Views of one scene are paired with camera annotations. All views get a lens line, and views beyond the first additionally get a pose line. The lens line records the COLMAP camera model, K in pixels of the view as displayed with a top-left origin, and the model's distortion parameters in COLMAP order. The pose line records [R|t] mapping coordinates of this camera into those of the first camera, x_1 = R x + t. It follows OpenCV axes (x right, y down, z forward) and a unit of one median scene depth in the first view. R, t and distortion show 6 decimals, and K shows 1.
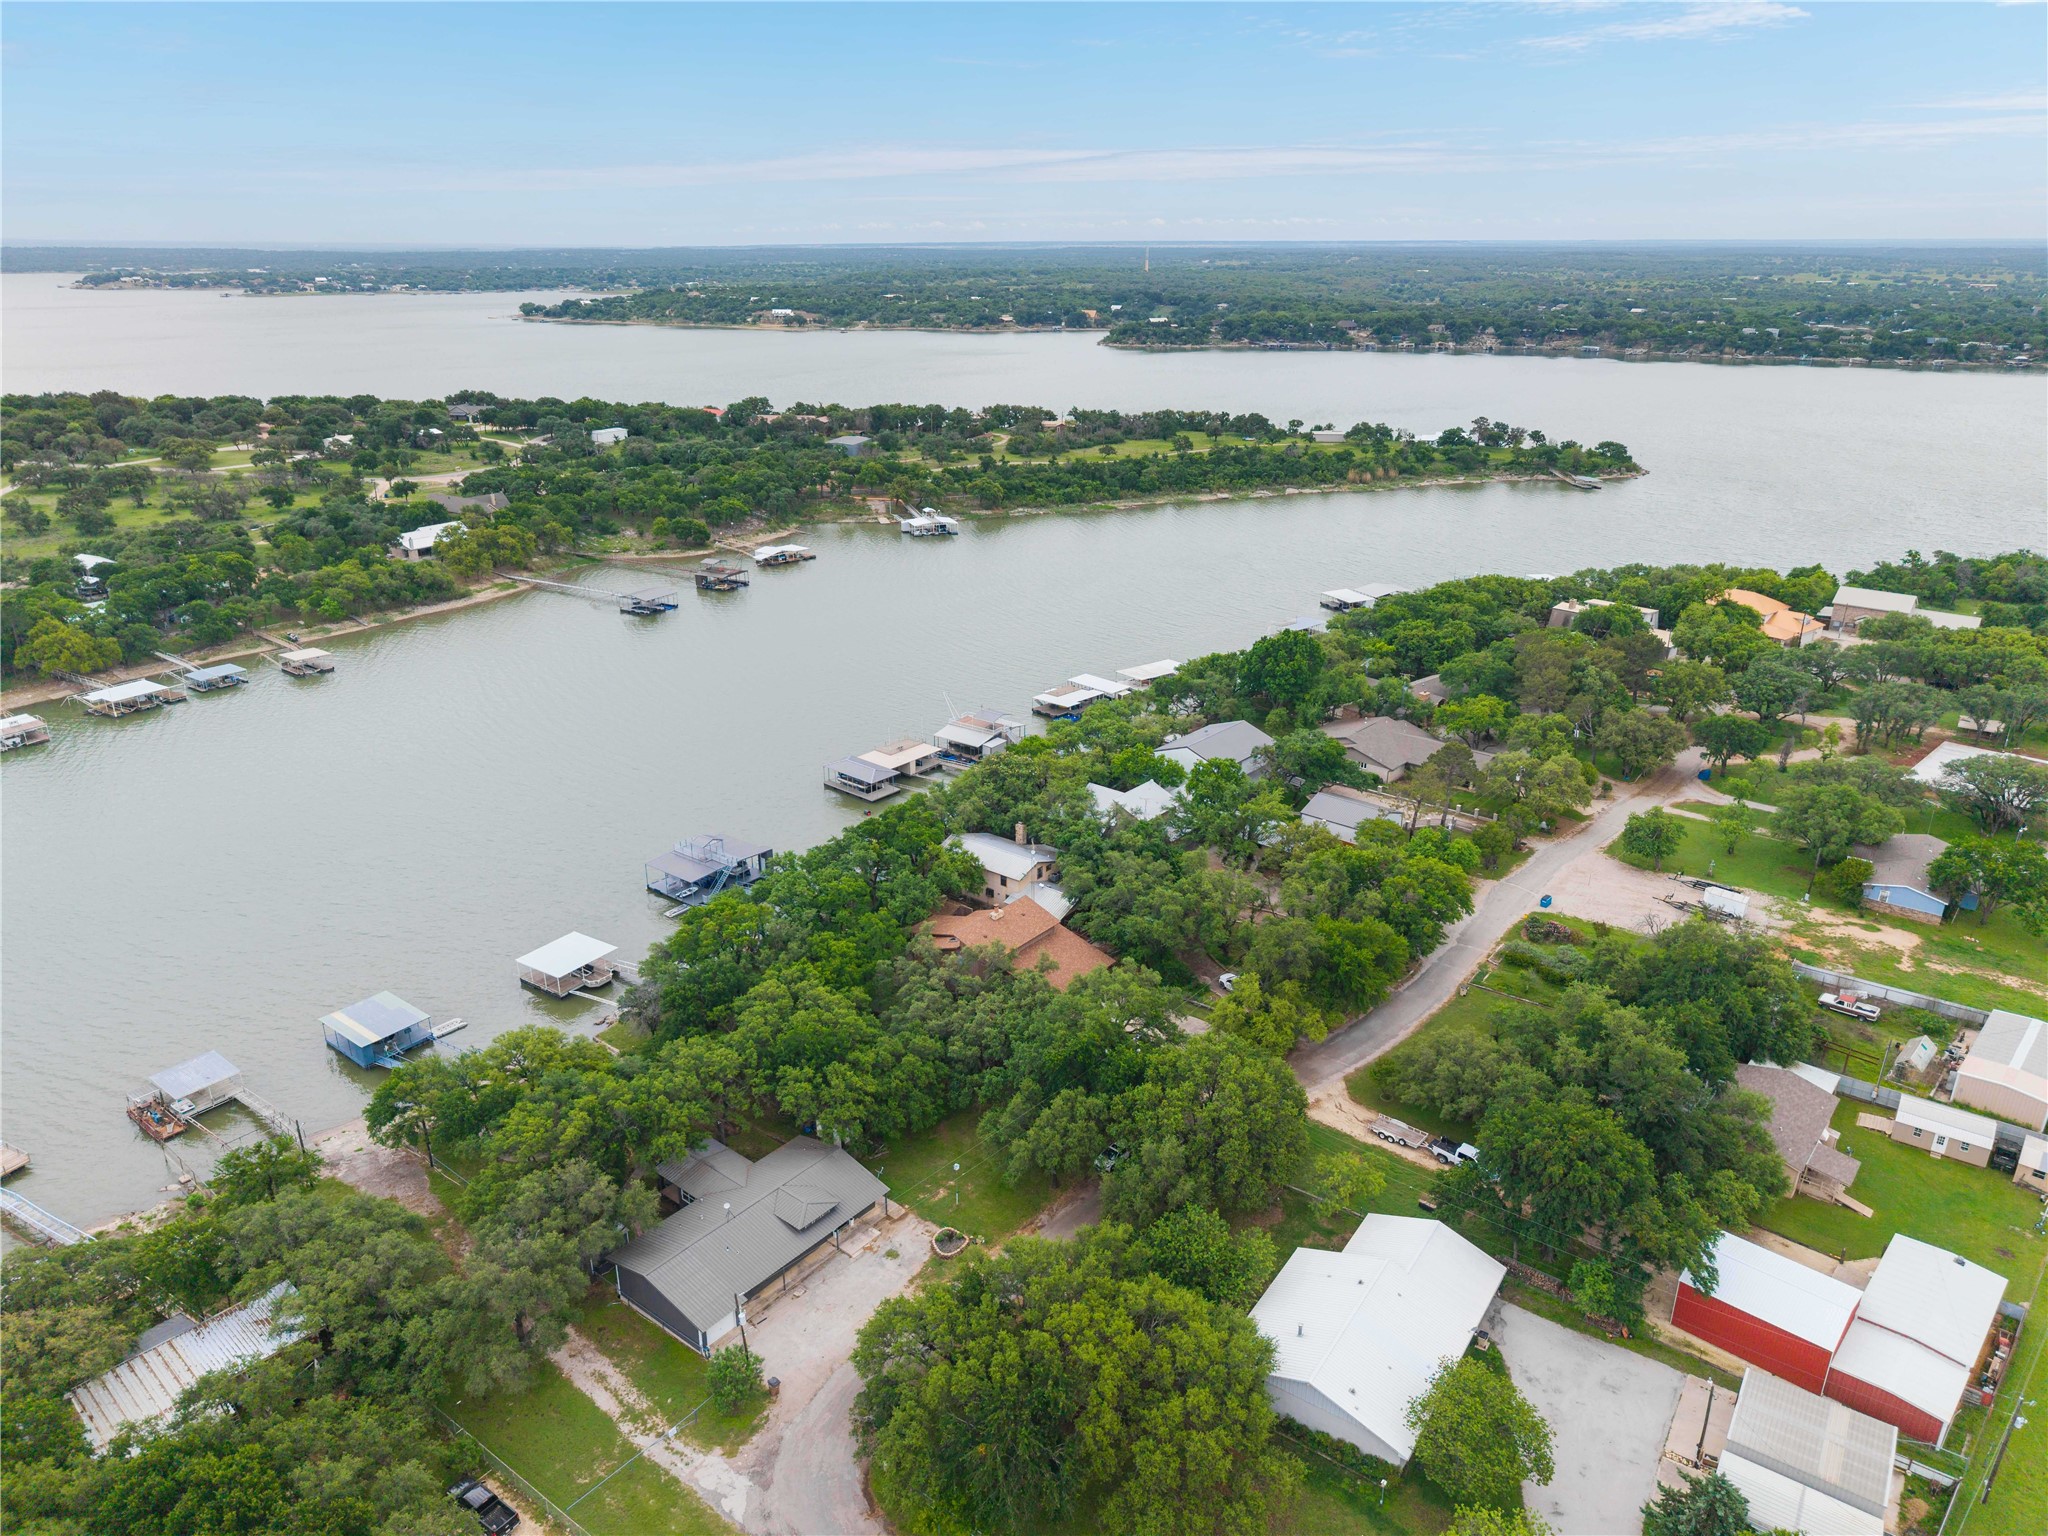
lens RADIAL K [[1393.5, 0, 1024.0], [0, 1393.5, 768.0], [0, 0, 1]] dist [0.001553, -0.004094]
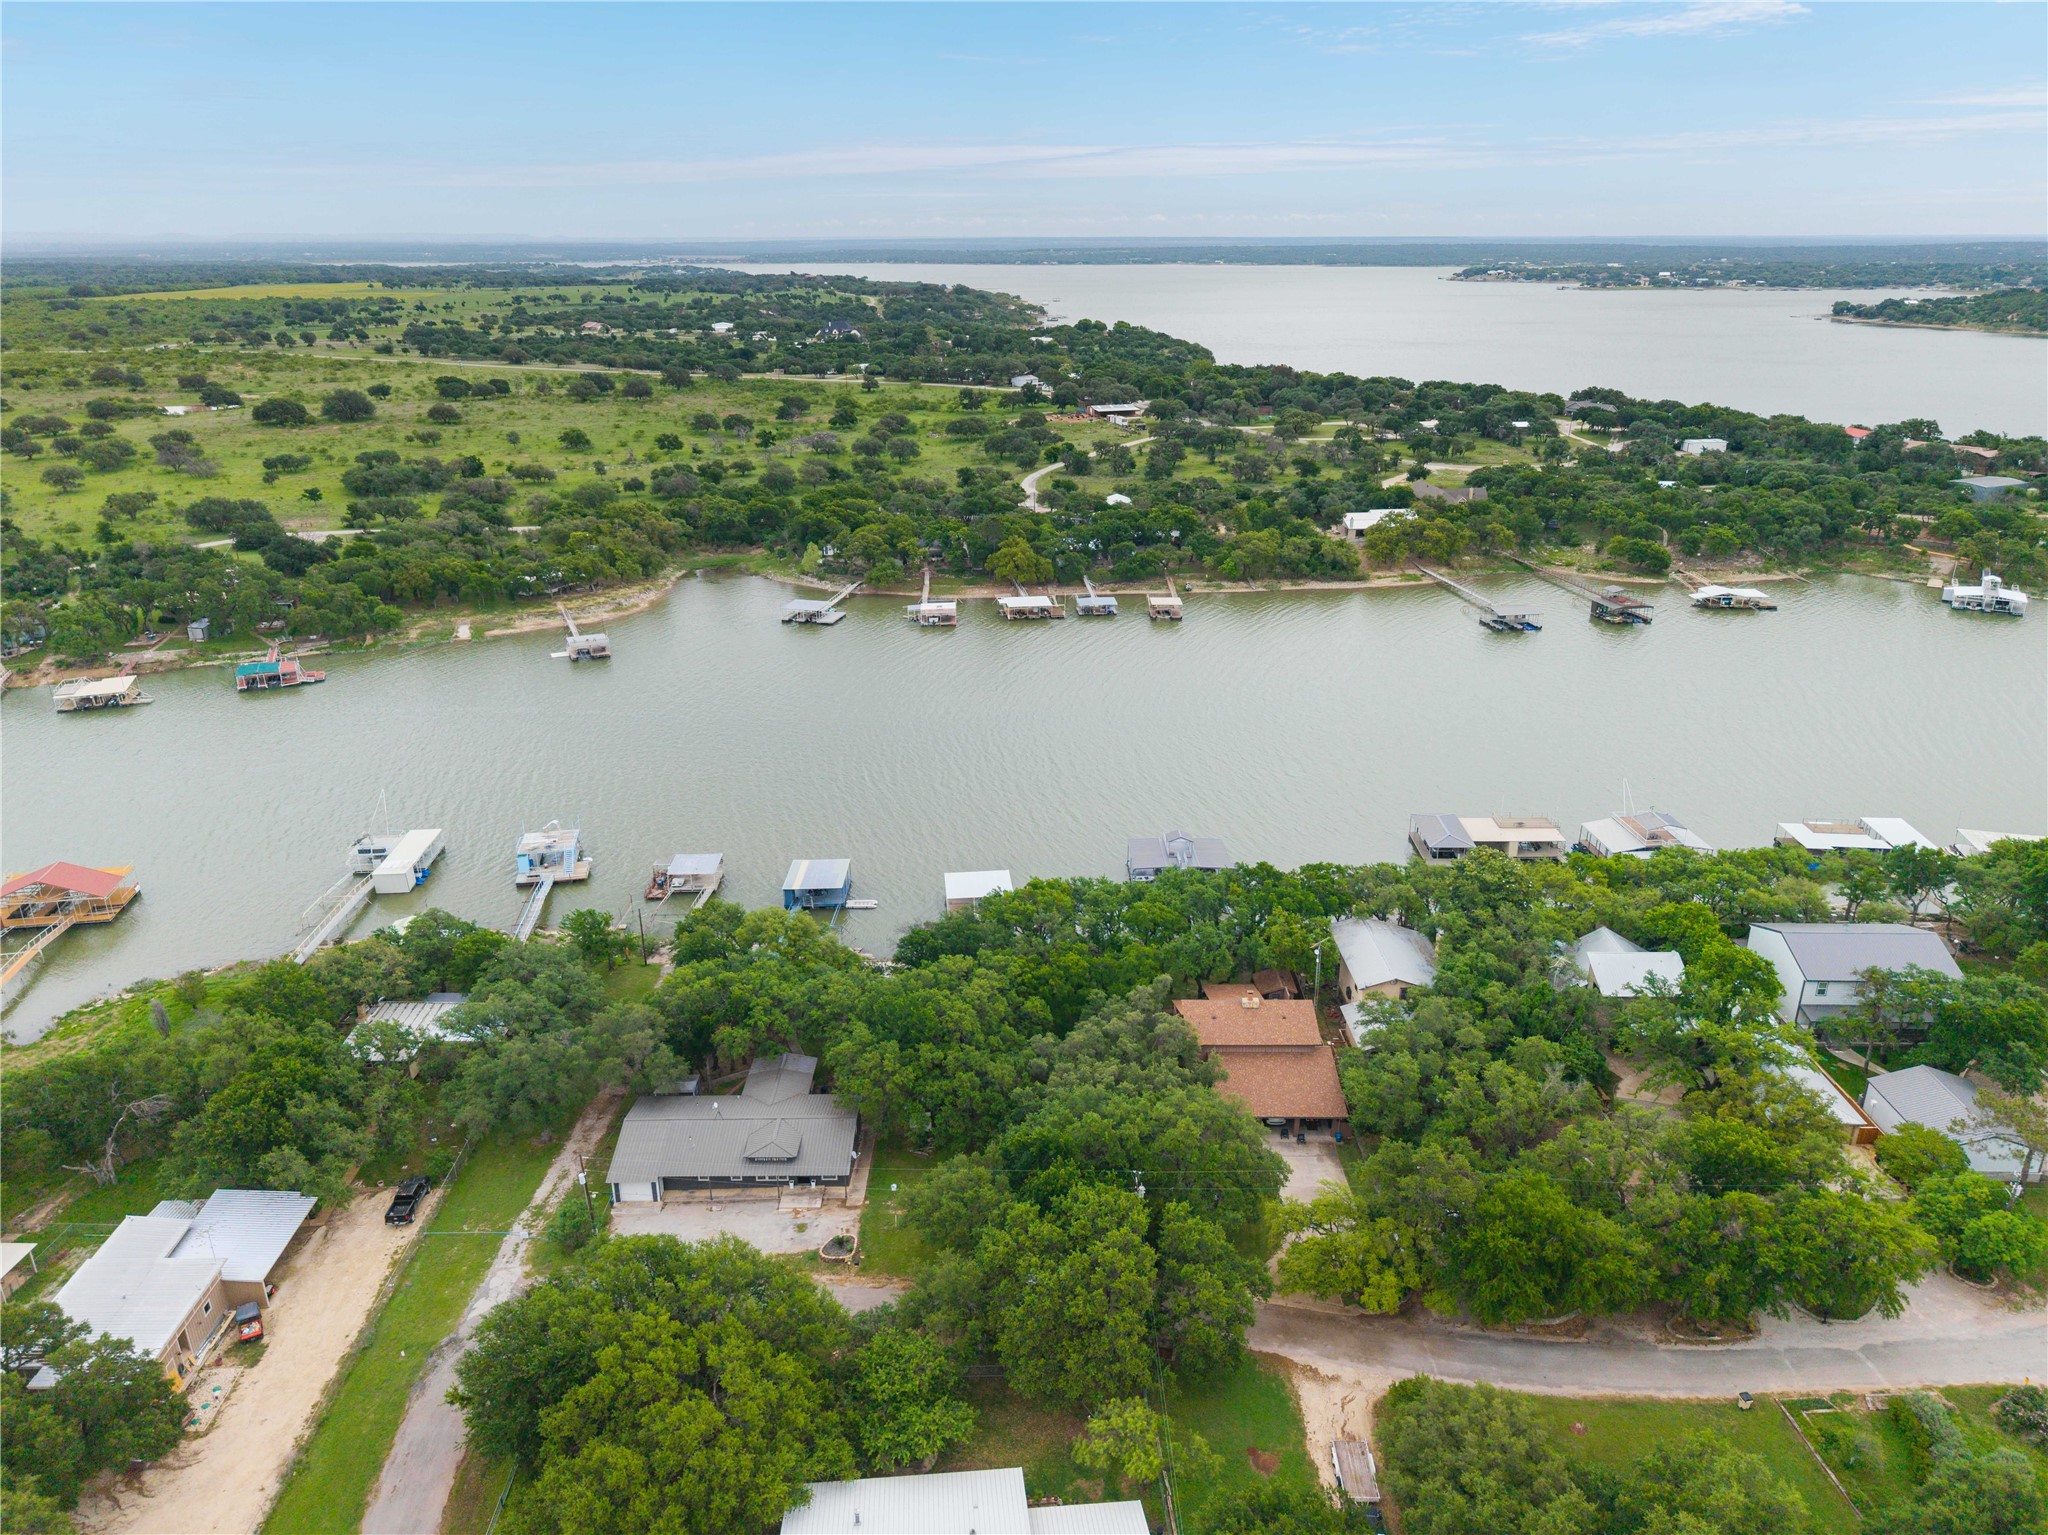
lens RADIAL K [[1413.4, 0, 992.6], [0, 1413.4, 704.5], [0, 0, 1]] dist [-0.003158, -0.008968]
pose [[0.616576, 0.234211, -0.751651, 0.239350], [-0.264771, 0.960802, 0.082190, -0.049104], [0.741438, 0.148339, 0.654420, 0.132801]]
